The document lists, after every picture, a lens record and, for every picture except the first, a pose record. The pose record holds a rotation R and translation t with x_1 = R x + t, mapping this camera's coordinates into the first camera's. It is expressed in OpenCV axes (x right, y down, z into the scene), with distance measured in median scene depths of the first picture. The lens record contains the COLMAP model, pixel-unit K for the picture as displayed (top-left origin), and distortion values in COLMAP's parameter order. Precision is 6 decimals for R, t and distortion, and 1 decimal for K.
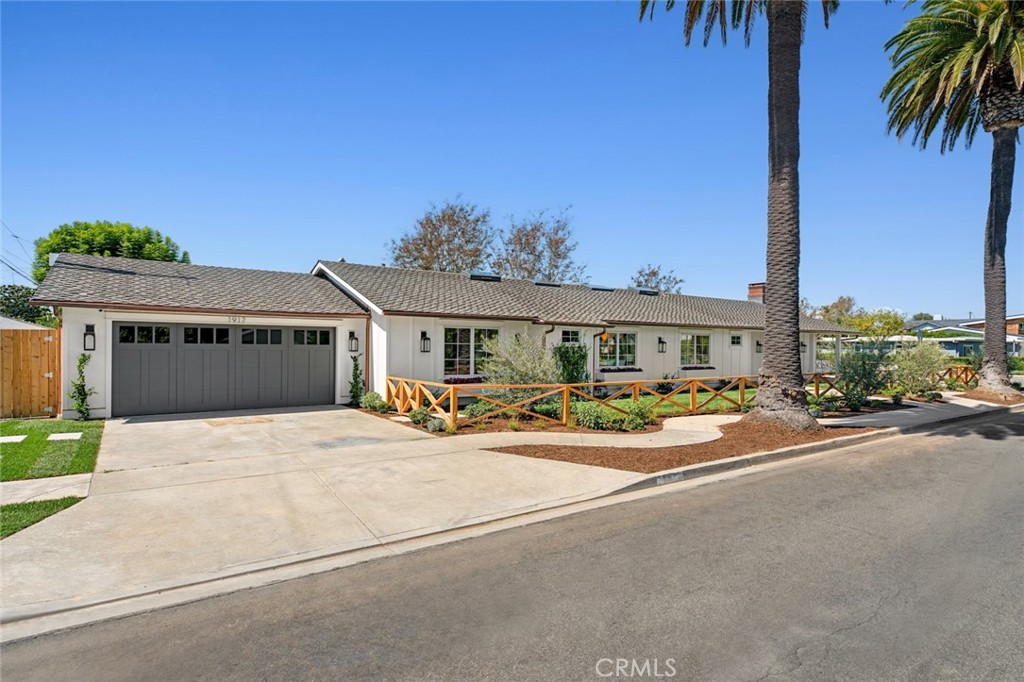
lens RADIAL K [[539.8, 0, 492.2], [0, 539.8, 349.2], [0, 0, 1]] dist [-0.001315, -0.000427]
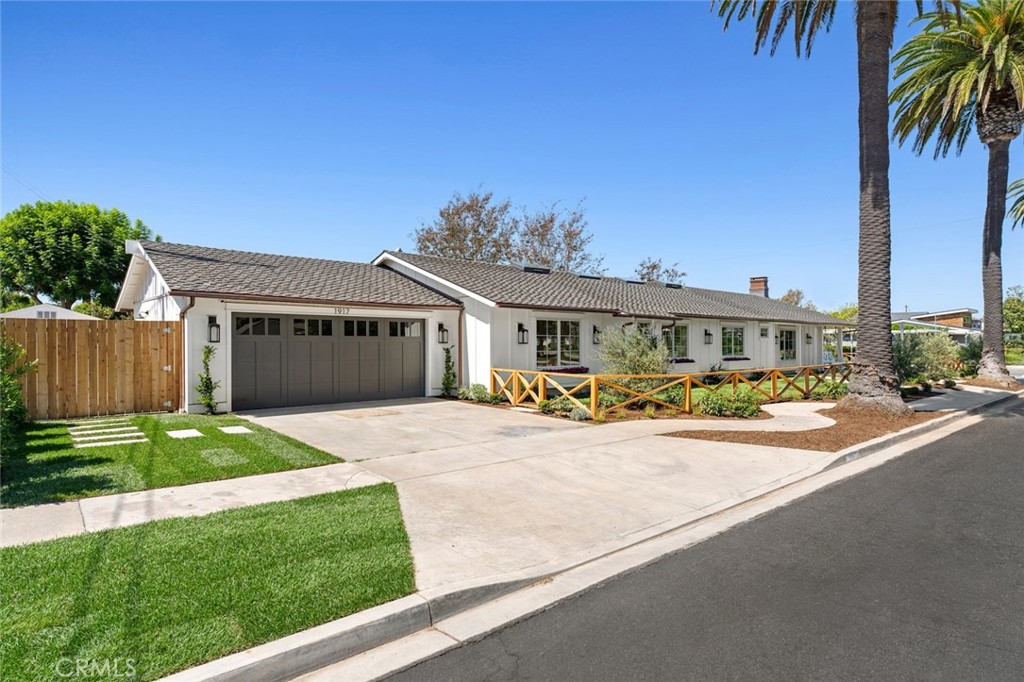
lens RADIAL K [[556.4, 0, 512.2], [0, 556.4, 338.0], [0, 0, 1]] dist [-0.005183, -0.001670]
pose [[0.994898, -0.000308, 0.100887, -0.247552], [0.000904, 0.999982, -0.005860, 0.000551], [-0.100883, 0.005921, 0.994881, -0.036437]]
